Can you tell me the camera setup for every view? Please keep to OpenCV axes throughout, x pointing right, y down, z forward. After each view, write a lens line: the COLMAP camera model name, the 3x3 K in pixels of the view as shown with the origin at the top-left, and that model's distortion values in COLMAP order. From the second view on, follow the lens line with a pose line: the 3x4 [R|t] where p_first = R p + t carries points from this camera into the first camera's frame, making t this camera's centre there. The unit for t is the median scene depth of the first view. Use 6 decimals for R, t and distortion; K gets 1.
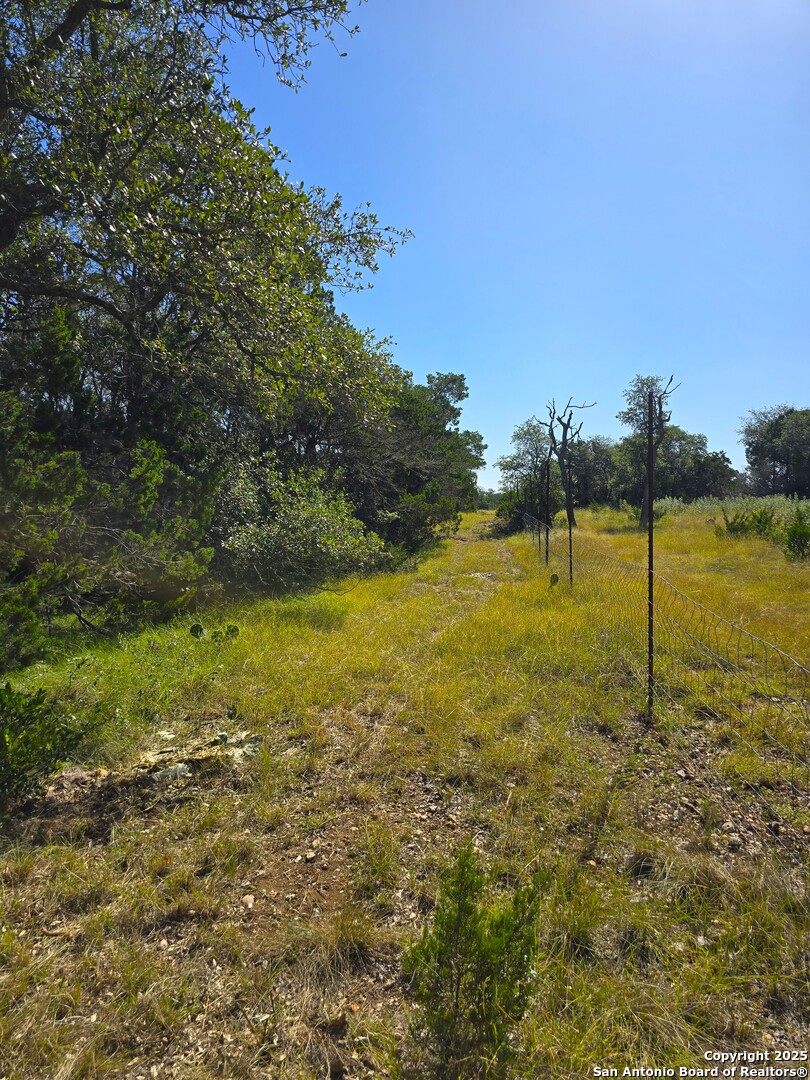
lens RADIAL K [[637.7, 0, 405.1], [0, 637.7, 540.1], [0, 0, 1]] dist [-0.004005, -0.001520]
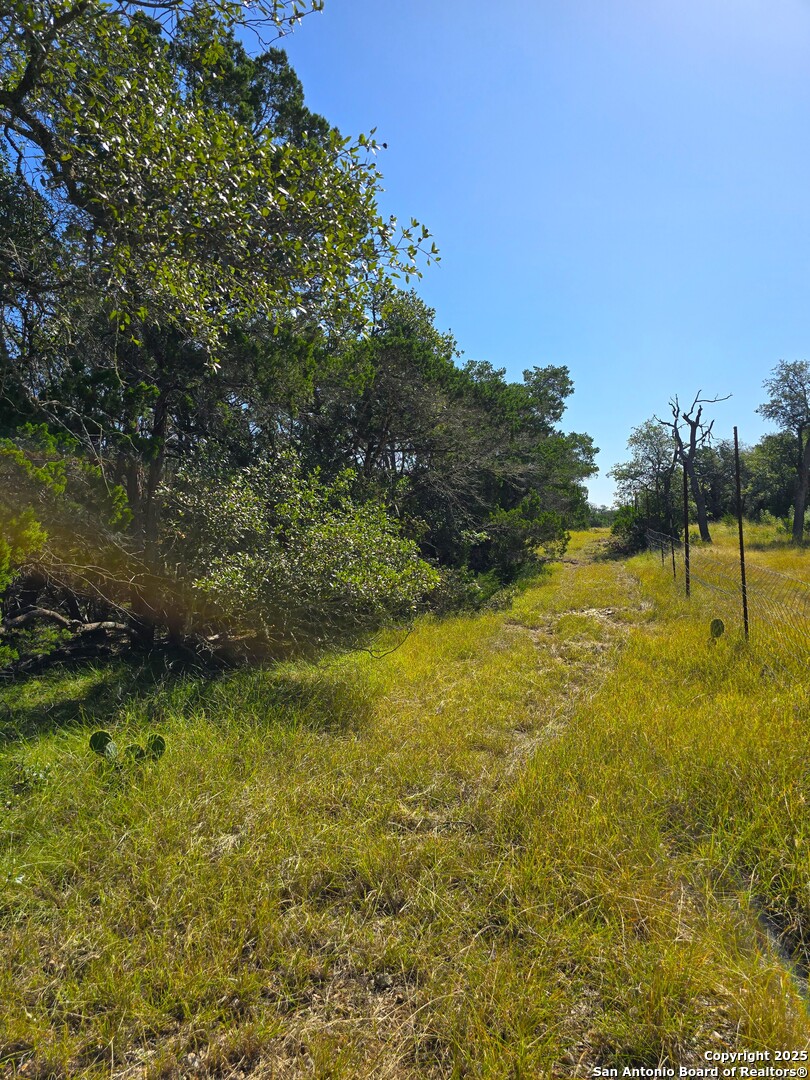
lens RADIAL K [[637.7, 0, 404.1], [0, 637.7, 537.3], [0, 0, 1]] dist [-0.004005, -0.001520]
pose [[0.985084, -0.029674, -0.169496, 0.015645], [0.022906, 0.998866, -0.041748, -0.004213], [0.170542, 0.037243, 0.984646, 0.139412]]
